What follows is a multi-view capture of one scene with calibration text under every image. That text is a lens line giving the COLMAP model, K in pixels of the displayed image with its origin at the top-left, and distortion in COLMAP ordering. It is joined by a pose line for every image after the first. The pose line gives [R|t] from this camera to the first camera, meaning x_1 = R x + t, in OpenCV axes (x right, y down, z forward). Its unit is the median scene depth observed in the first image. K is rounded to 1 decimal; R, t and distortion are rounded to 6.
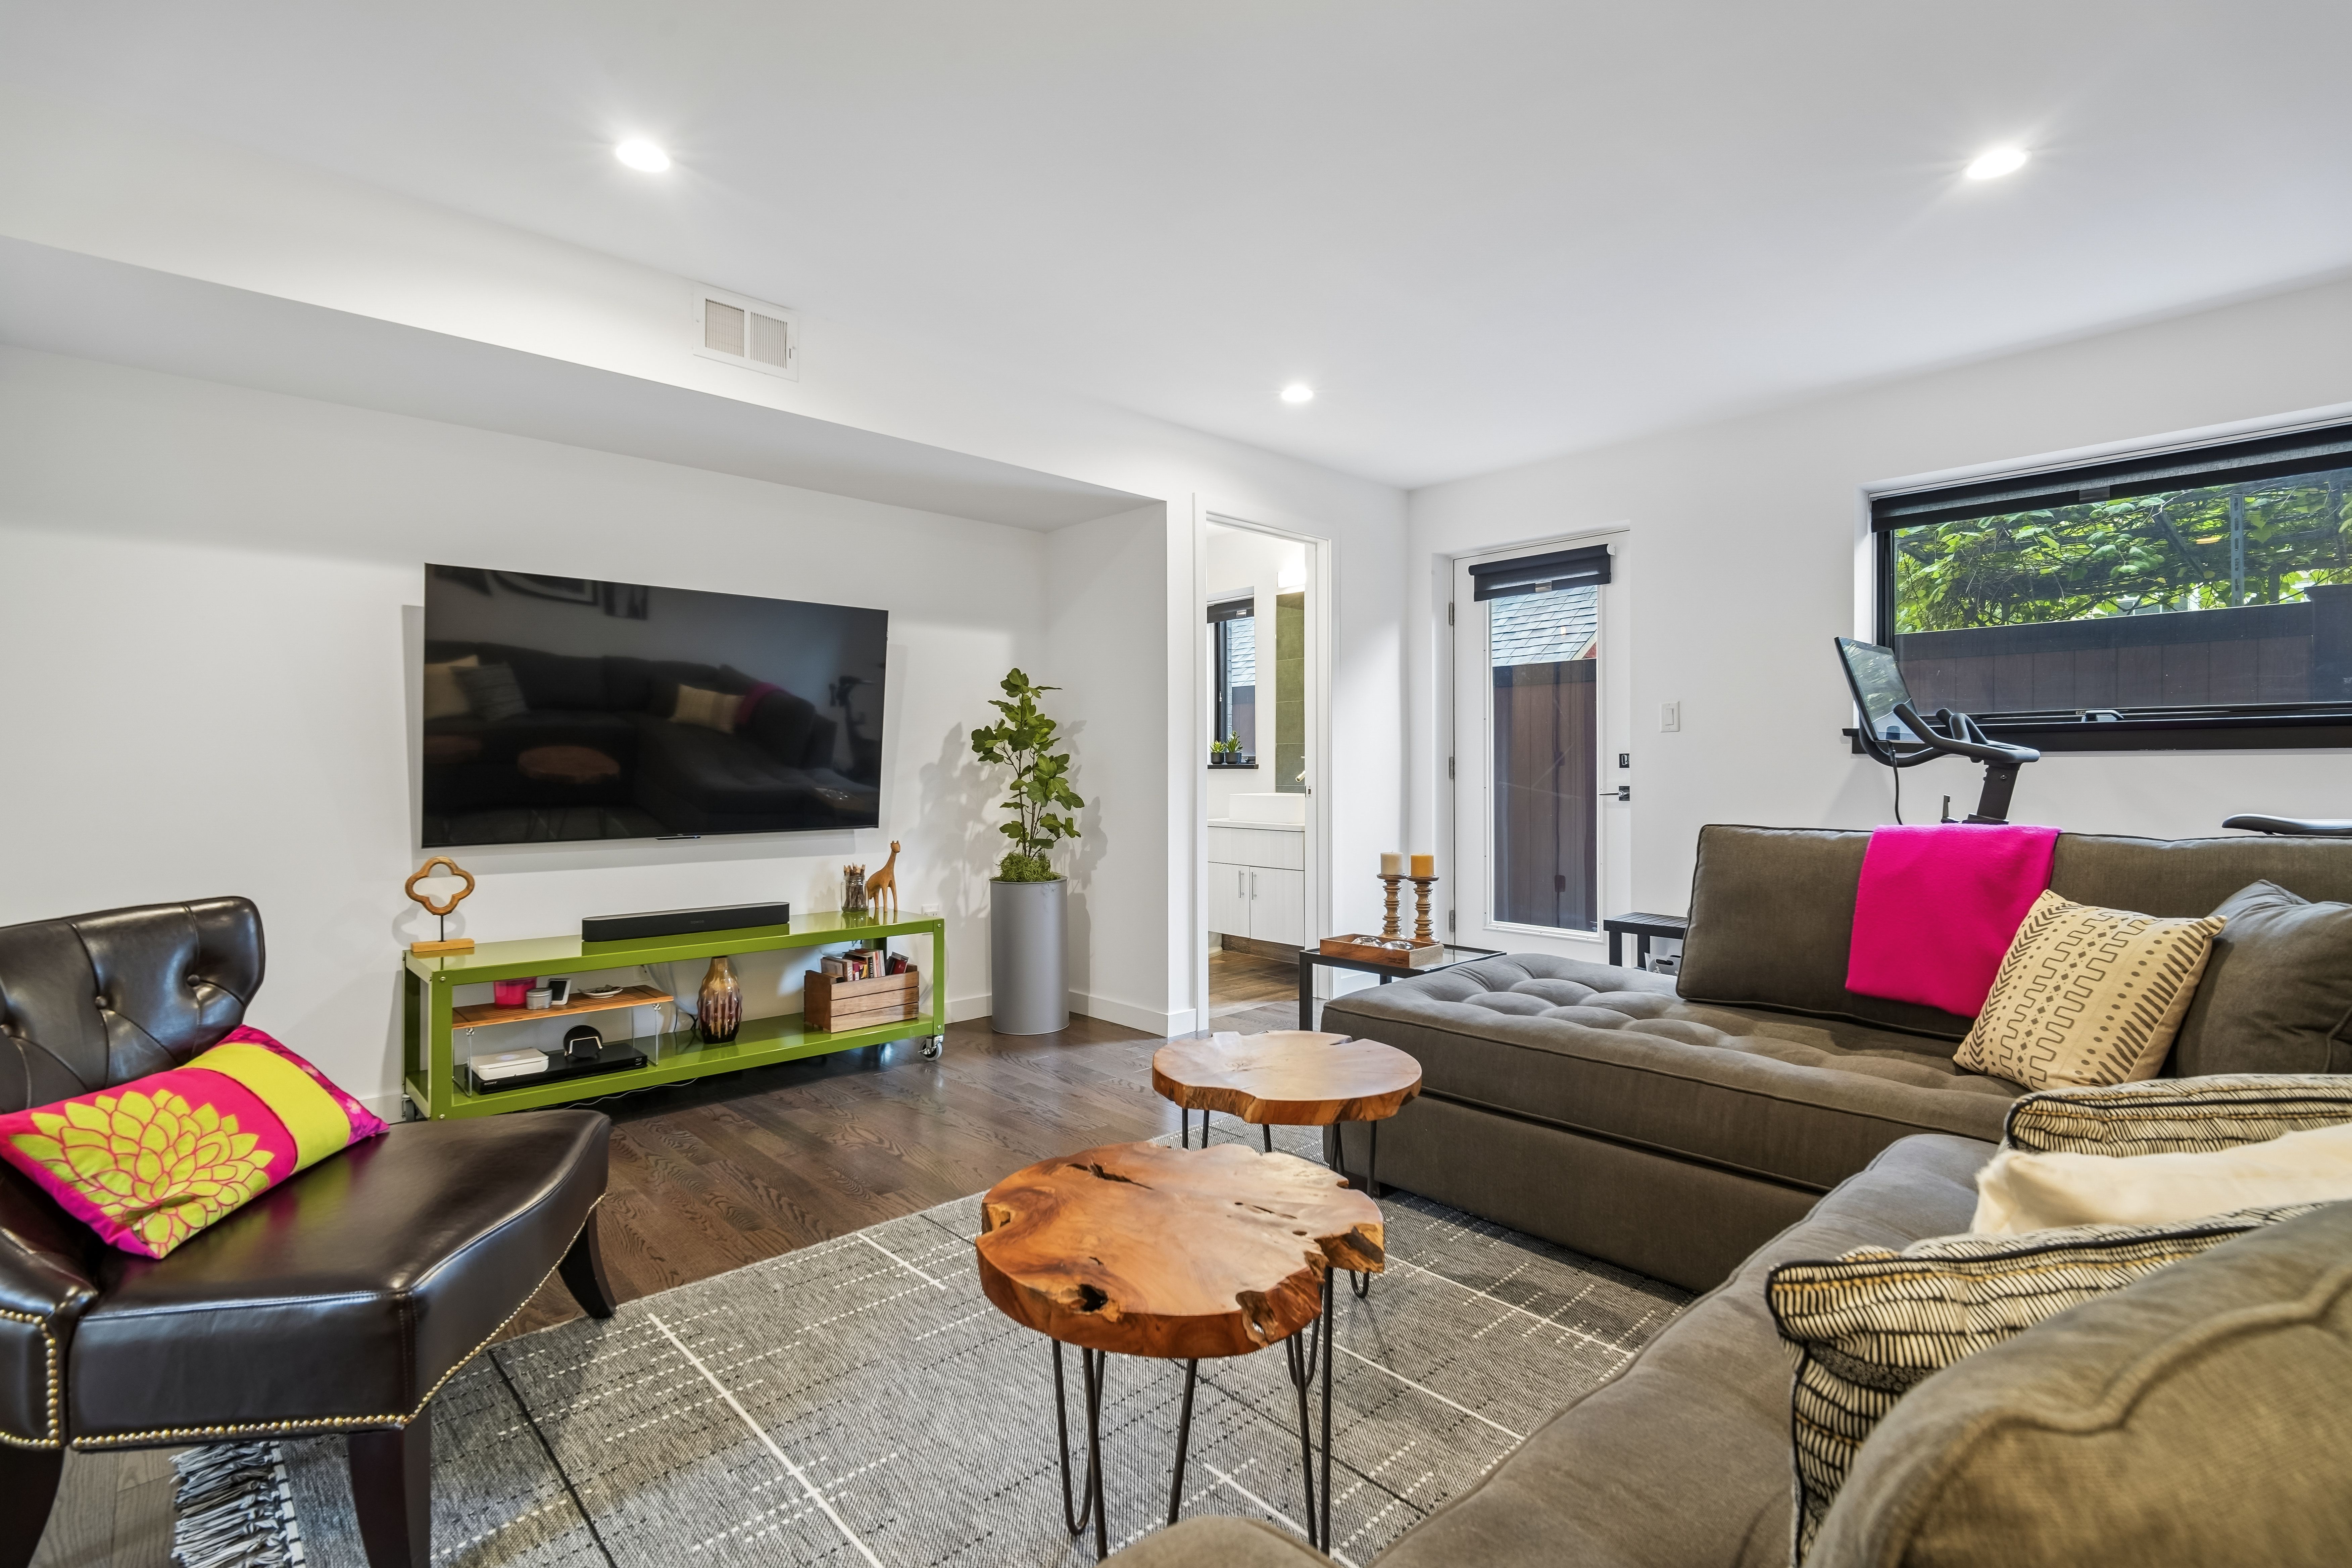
lens RADIAL K [[1096.9, 0, 1174.7], [0, 1096.9, 776.1], [0, 0, 1]] dist [0.002040, -0.004564]
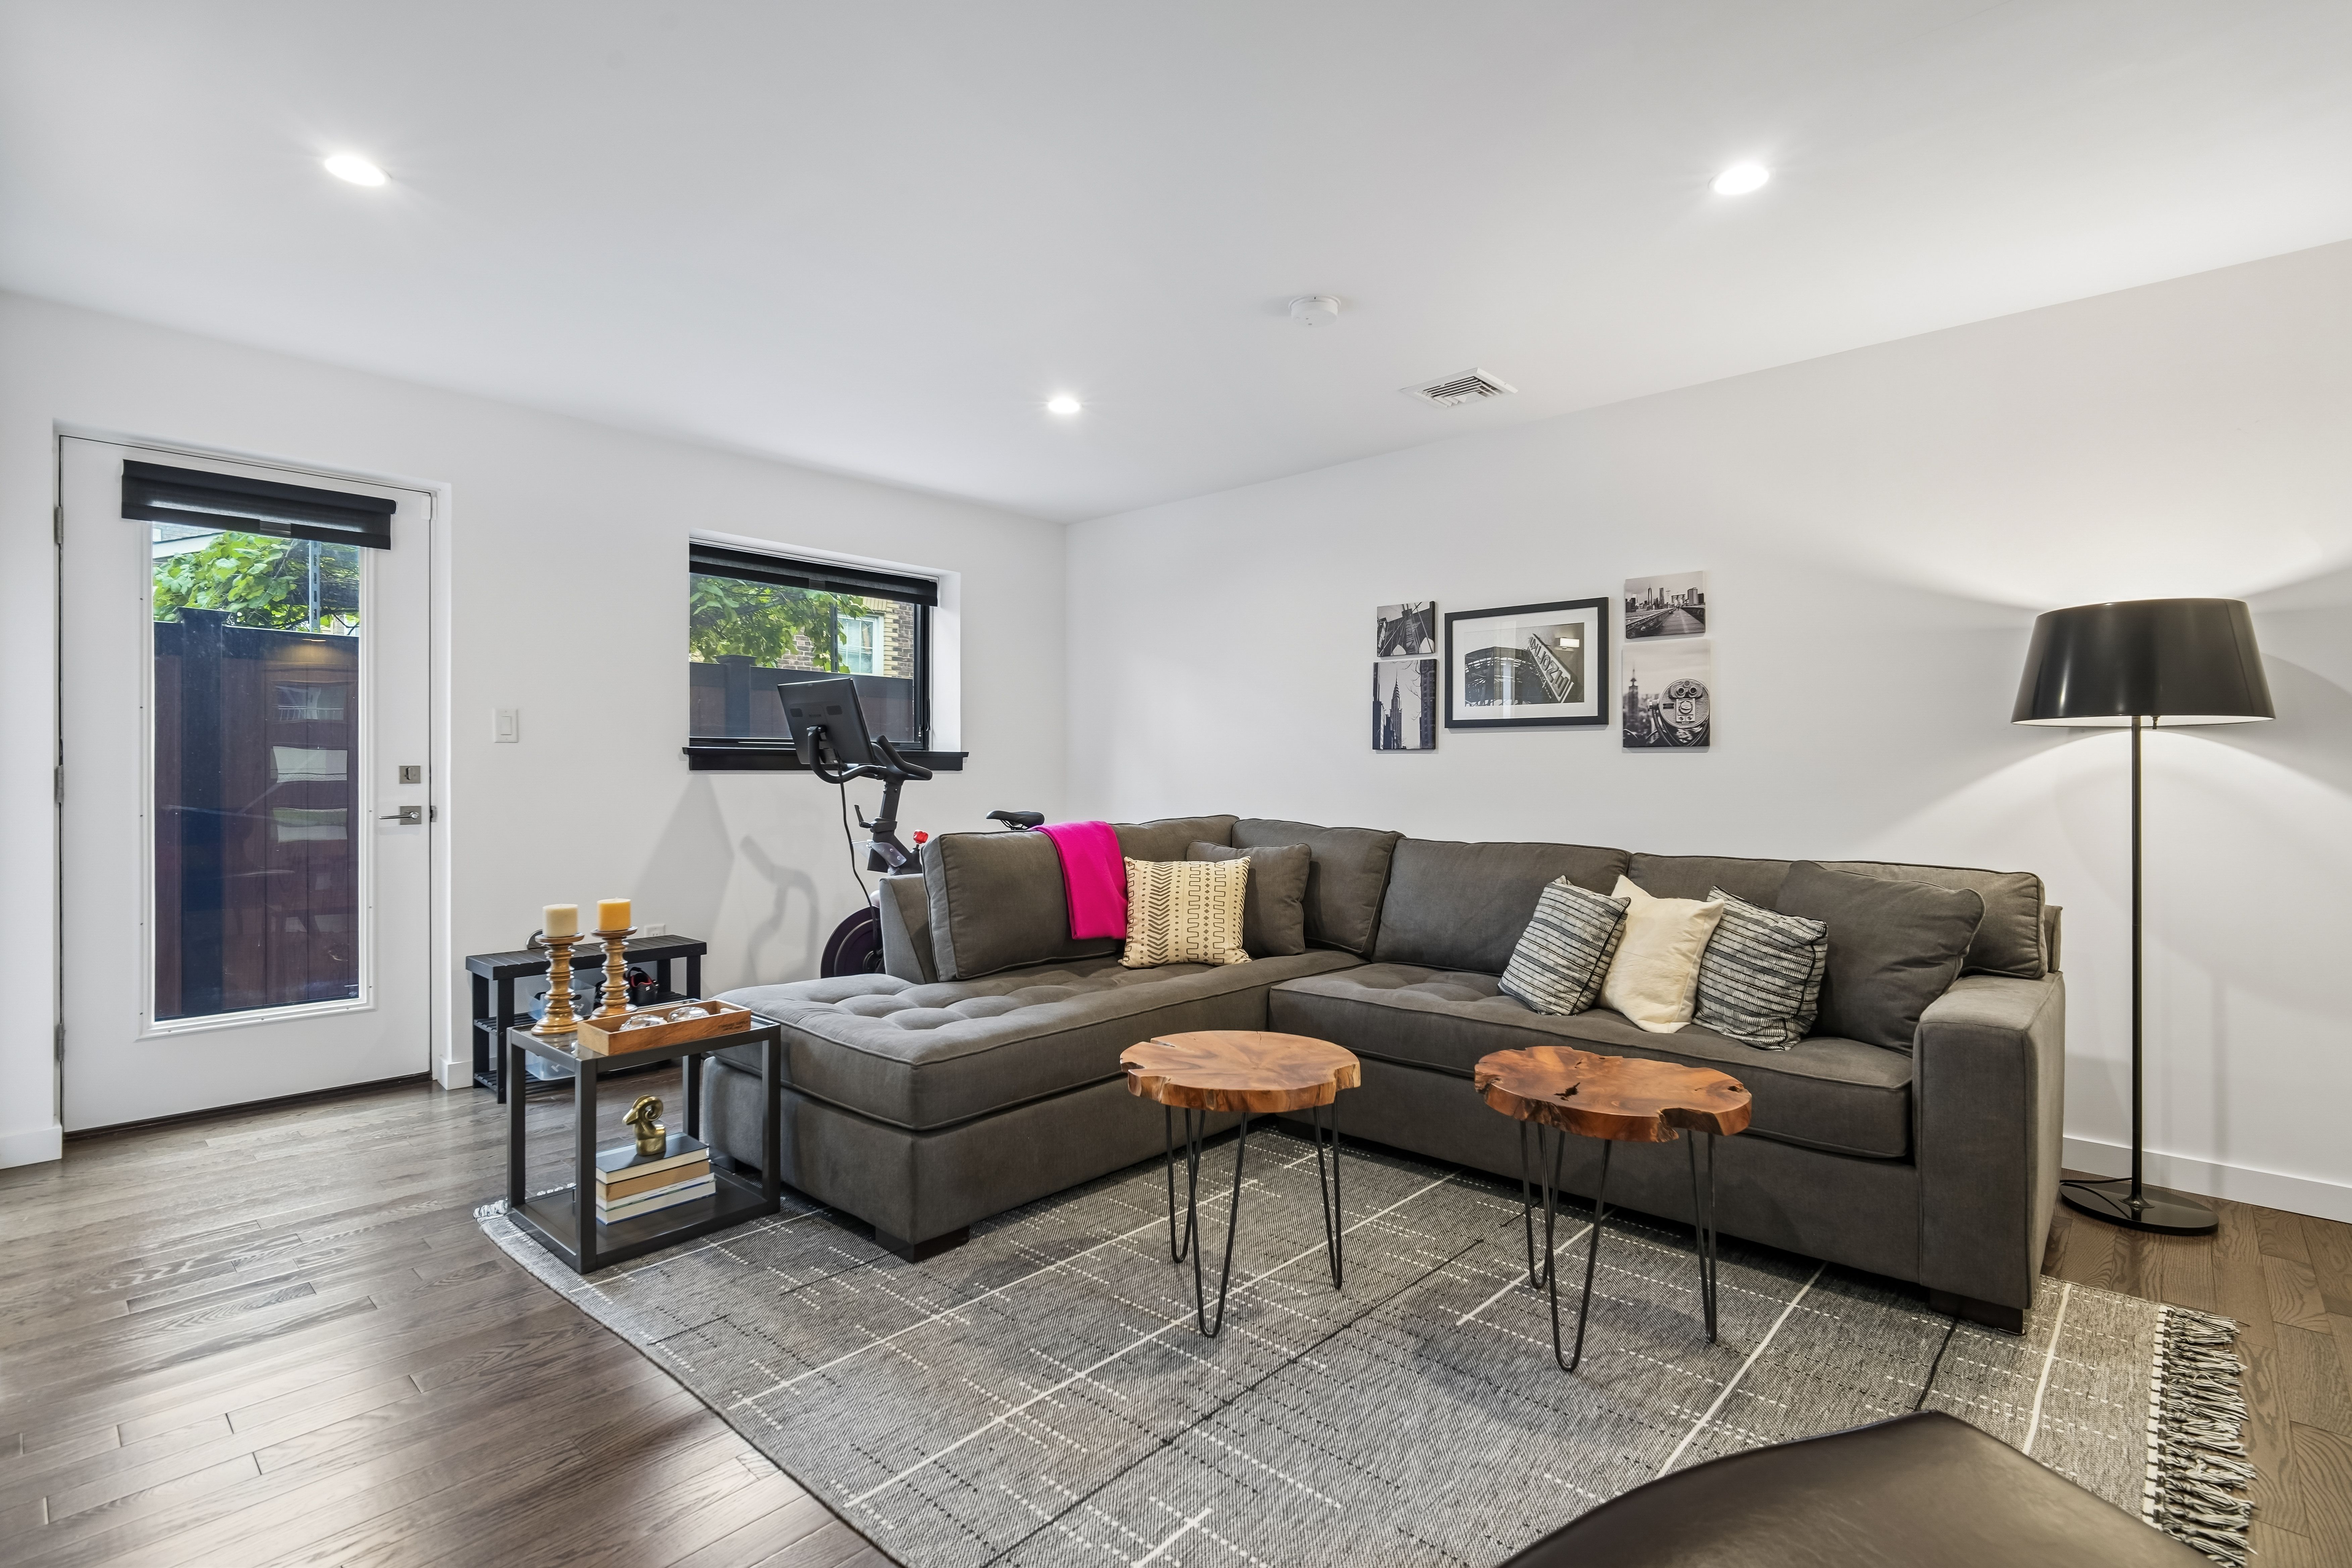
lens RADIAL K [[1096.9, 0, 1178.2], [0, 1096.9, 769.8], [0, 0, 1]] dist [0.002040, -0.004564]
pose [[-0.079396, 0.002511, 0.996840, -0.512788], [0.003732, 0.999991, -0.002221, -0.015754], [-0.996836, 0.003543, -0.079404, 0.583280]]
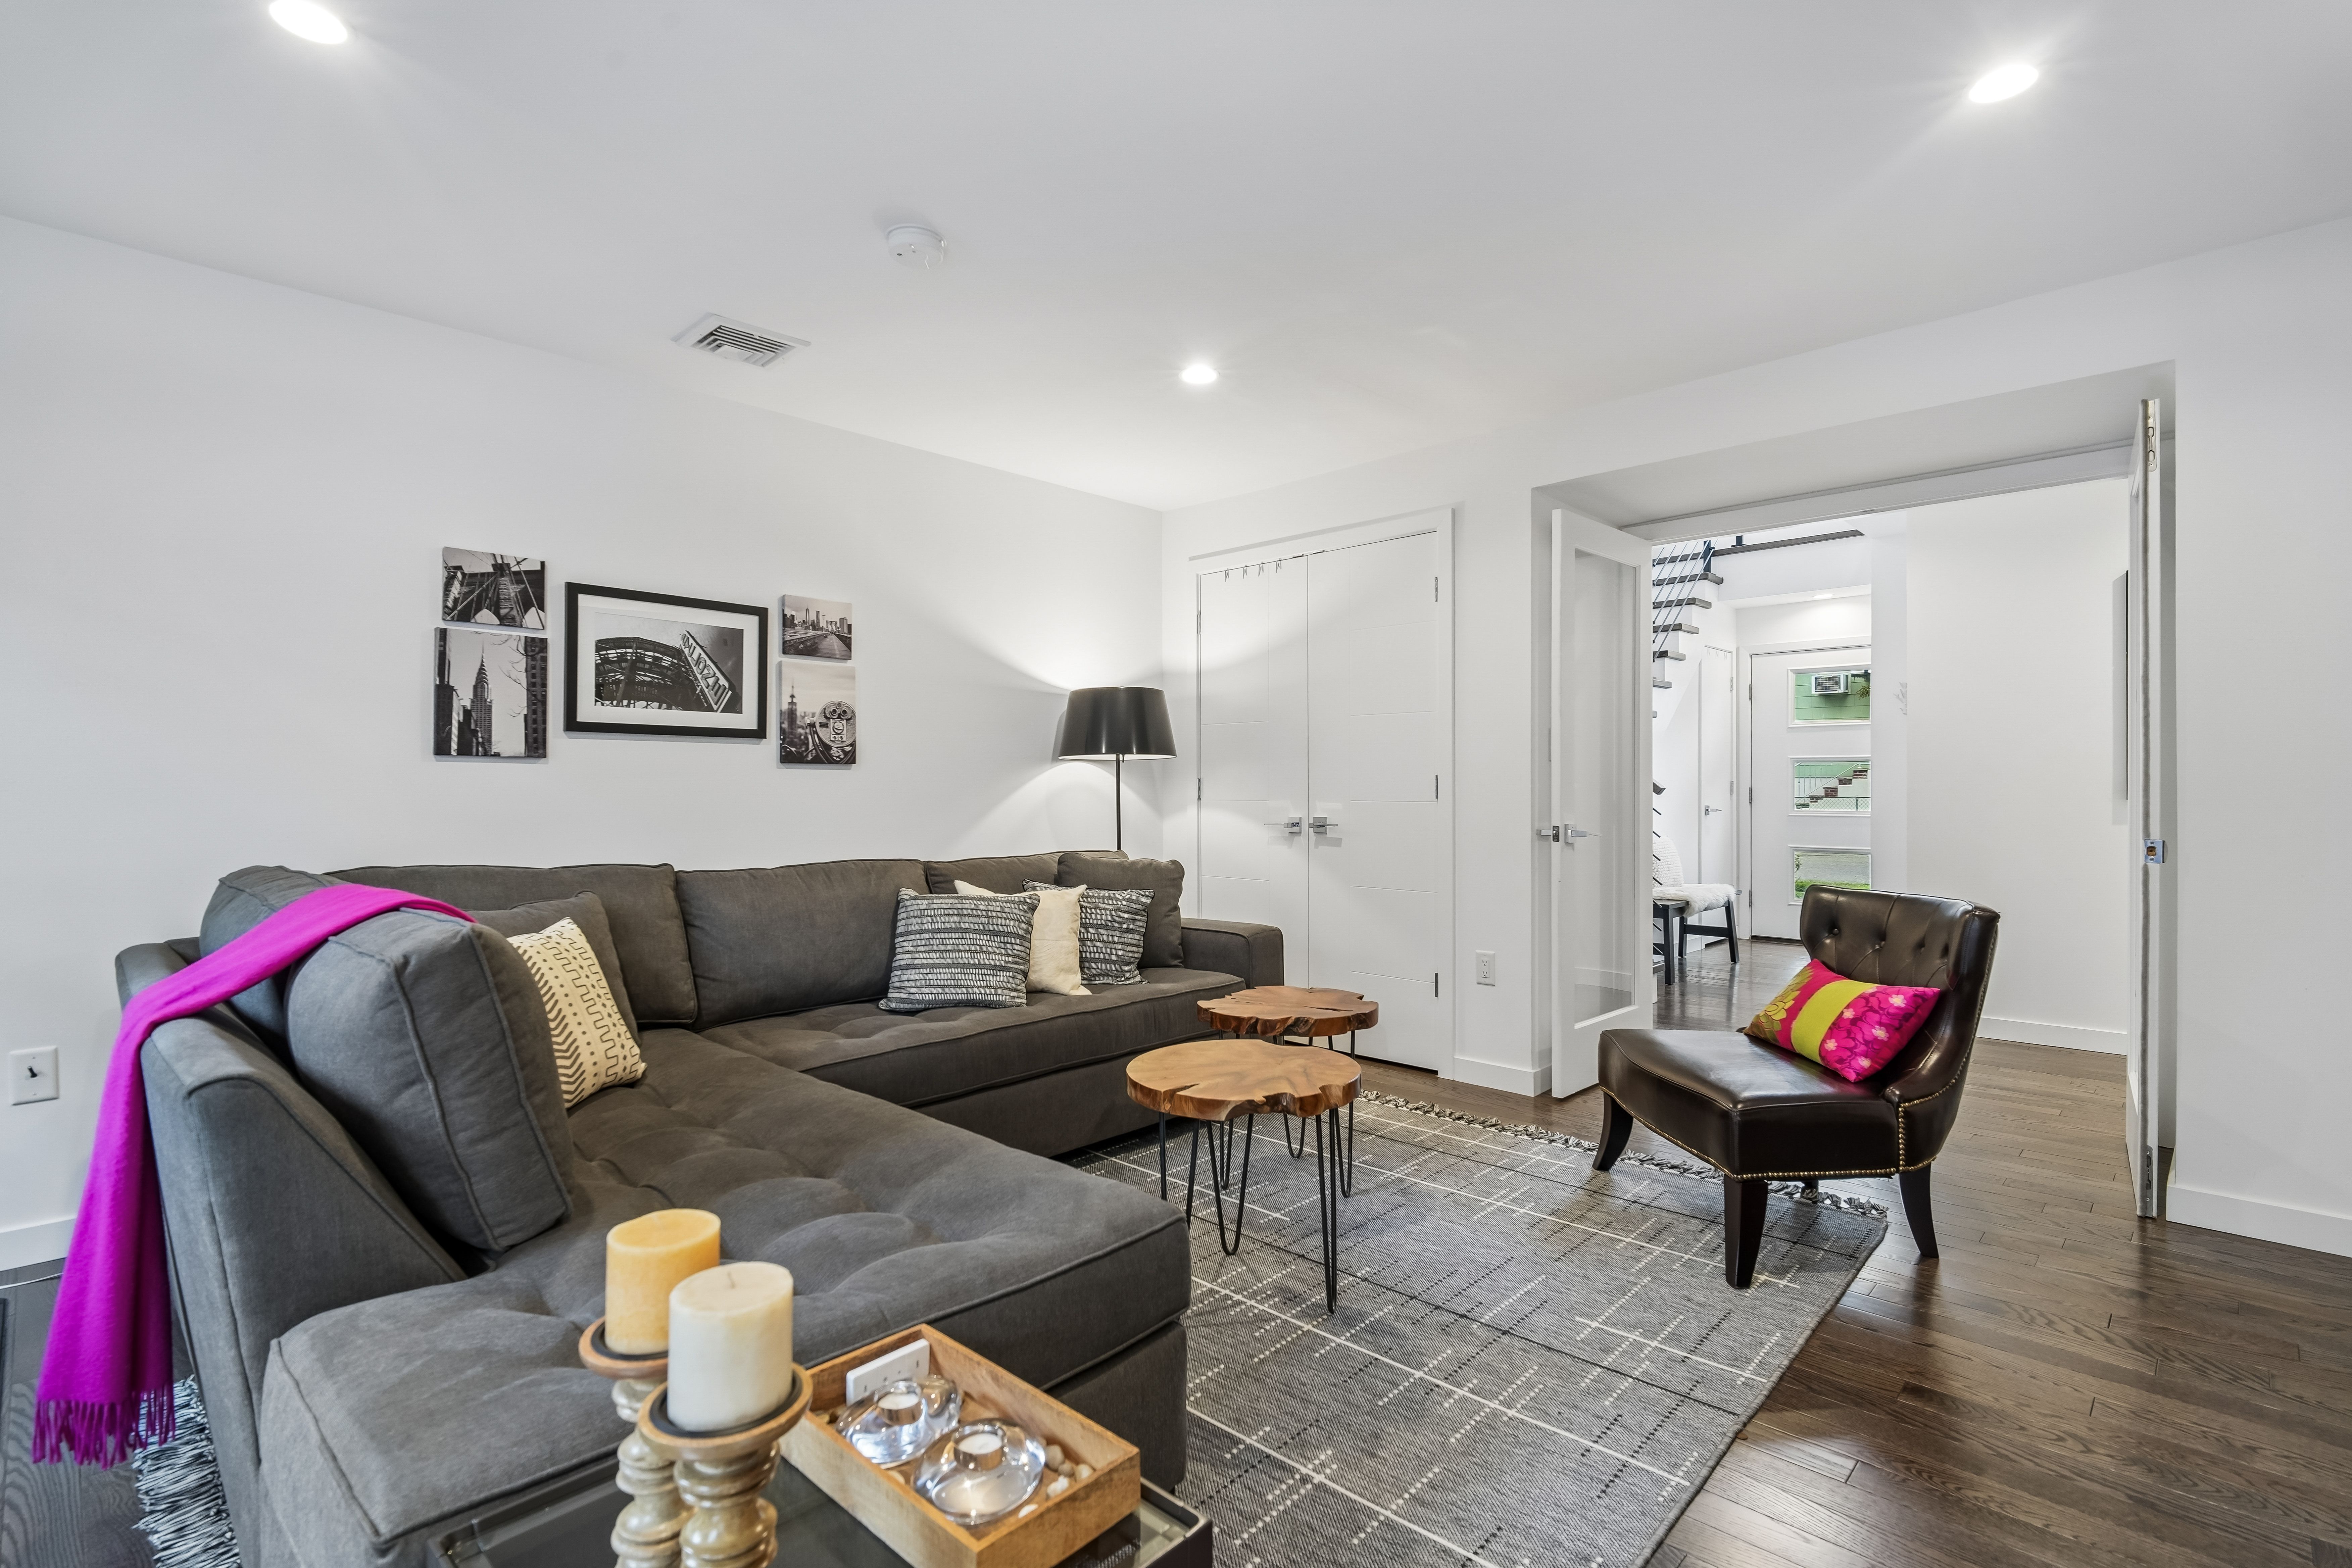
lens RADIAL K [[1096.9, 0, 1167.3], [0, 1096.9, 796.1], [0, 0, 1]] dist [0.002040, -0.004564]
pose [[-0.998859, 0.001404, -0.047735, 0.117656], [0.000831, 0.999927, 0.012016, -0.018256], [0.047748, 0.011963, -0.998788, 1.082544]]
